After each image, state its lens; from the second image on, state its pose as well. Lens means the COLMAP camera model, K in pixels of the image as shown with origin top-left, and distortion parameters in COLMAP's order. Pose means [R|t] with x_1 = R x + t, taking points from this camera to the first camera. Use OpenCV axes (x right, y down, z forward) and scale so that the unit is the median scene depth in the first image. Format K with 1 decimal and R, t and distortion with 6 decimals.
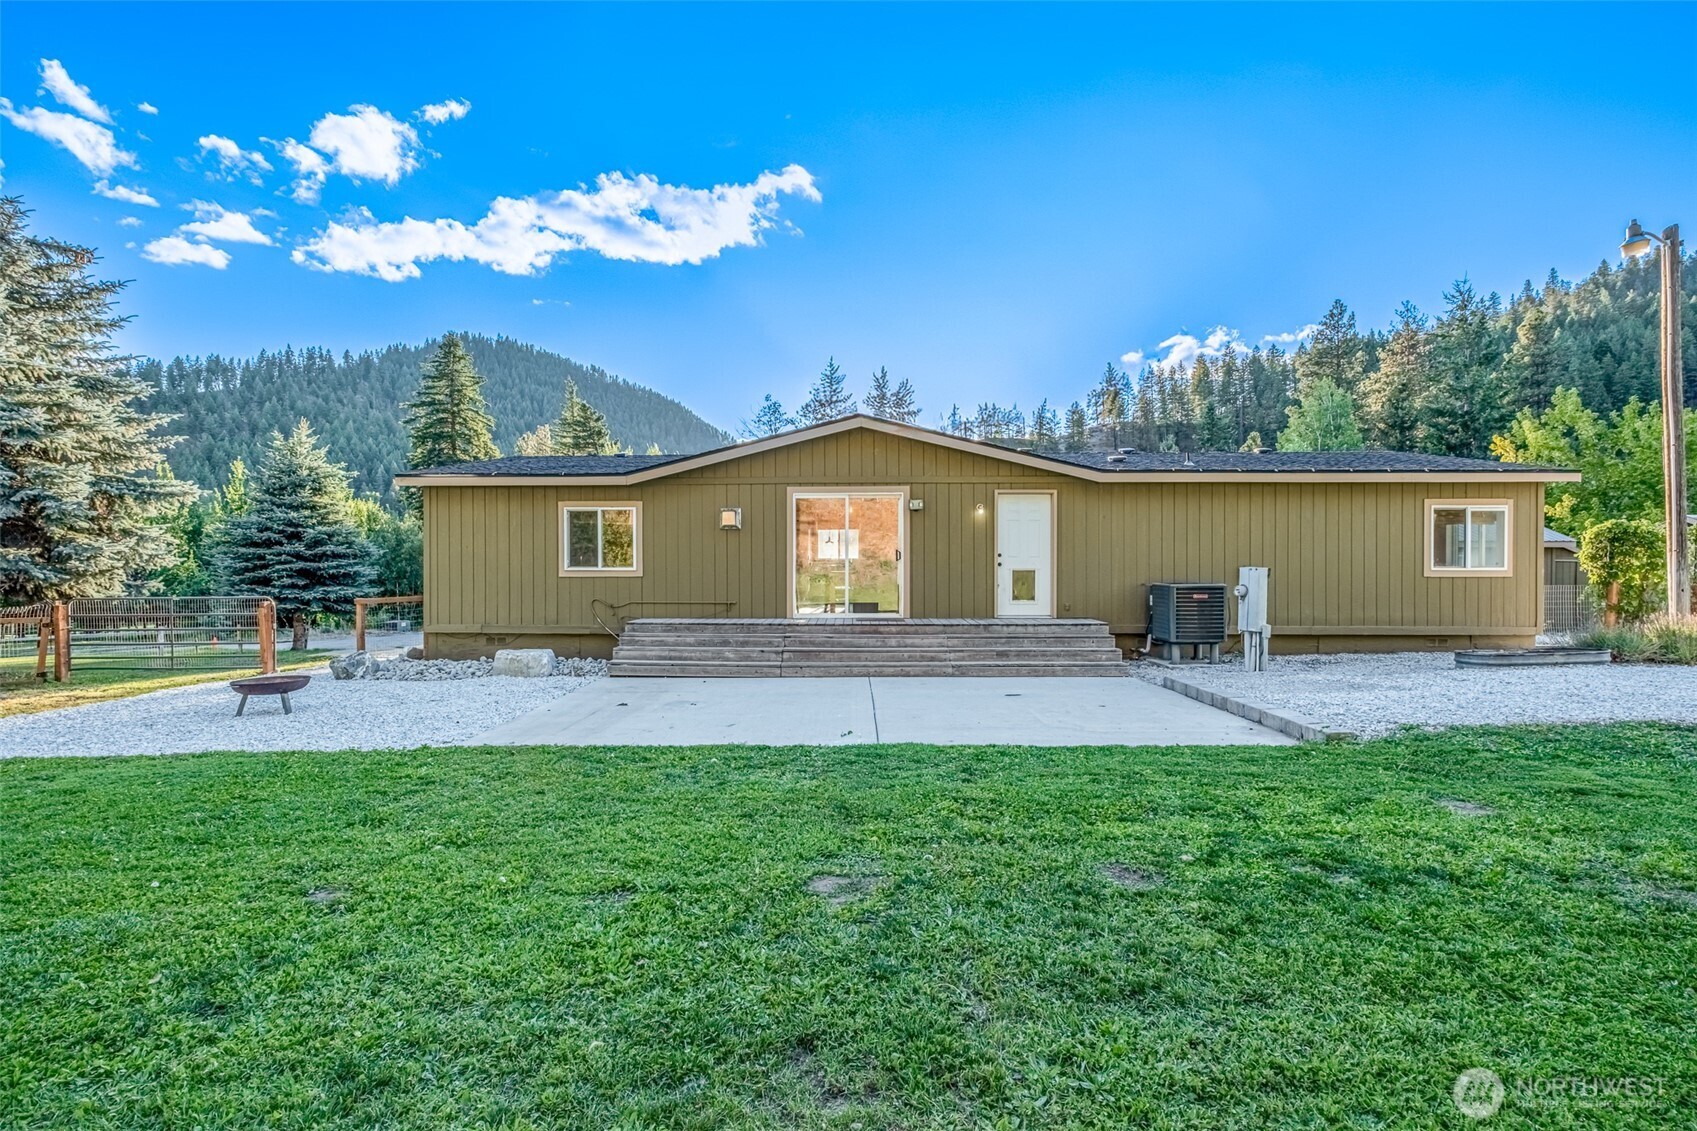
lens RADIAL K [[751.6, 0, 848.5], [0, 751.6, 565.5], [0, 0, 1]] dist [-0.003618, -0.000593]
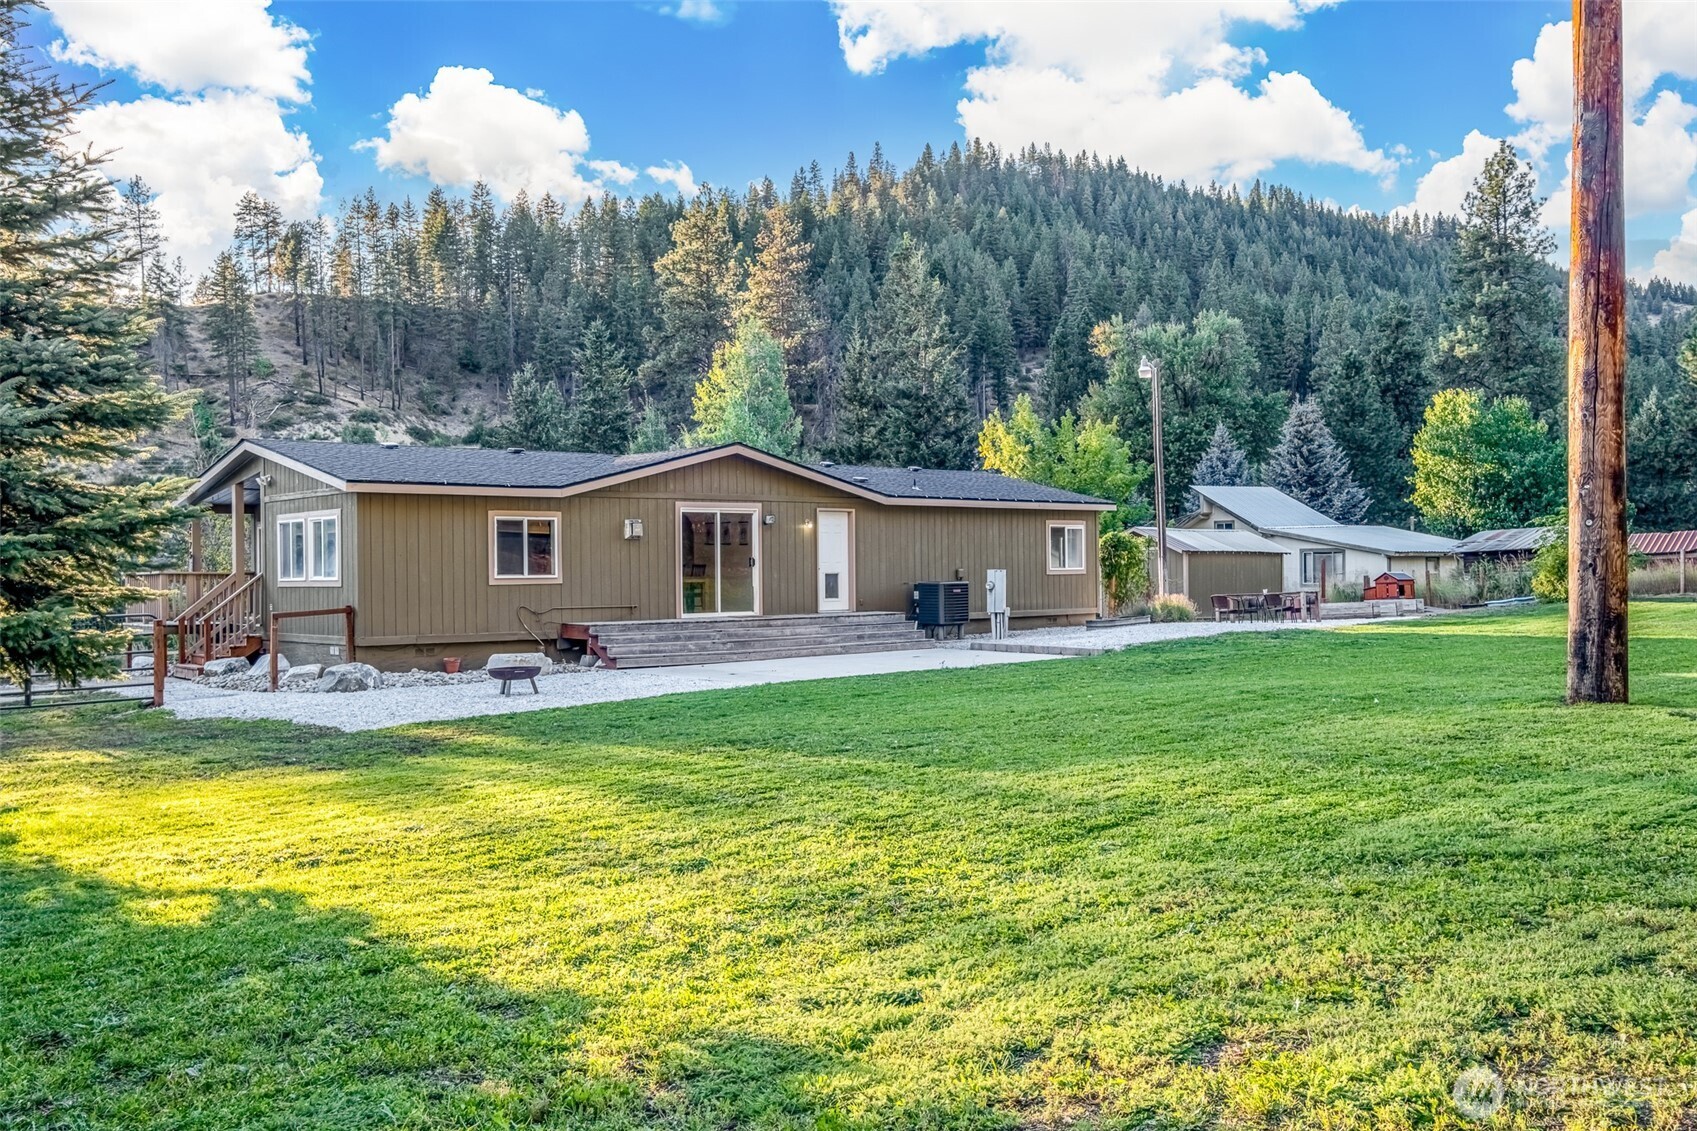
lens RADIAL K [[1541.2, 0, 848.5], [0, 1541.2, 565.5], [0, 0, 1]] dist [-0.002587, -0.001273]
pose [[0.727845, -0.008164, 0.685693, -1.291010], [0.005849, 0.999967, 0.005697, -0.017909], [-0.685717, -0.000136, 0.727868, -0.744972]]
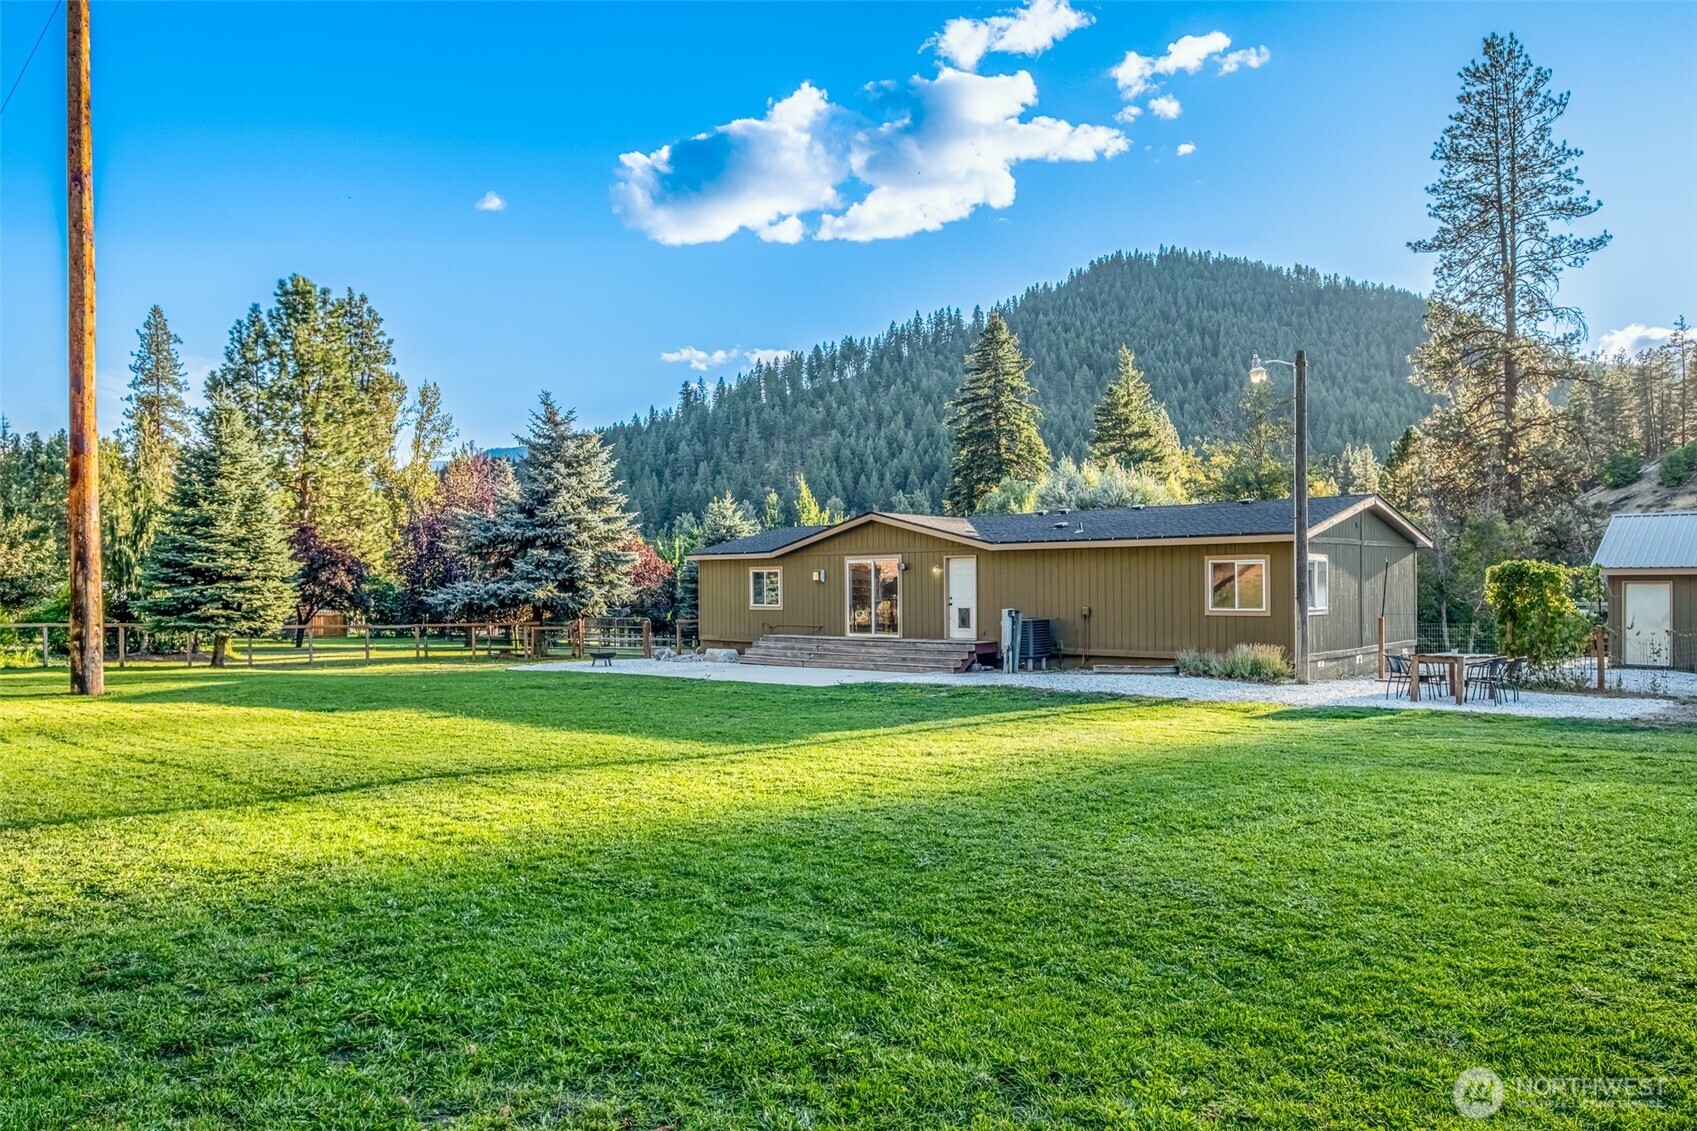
lens RADIAL K [[1123.2, 0, 848.5], [0, 1123.2, 565.5], [0, 0, 1]] dist [-0.045081, 0.000239]
pose [[0.762709, -0.016509, -0.646531, 1.332968], [0.012203, 0.999864, -0.011136, -0.050273], [0.646626, 0.000604, 0.762807, -0.766895]]
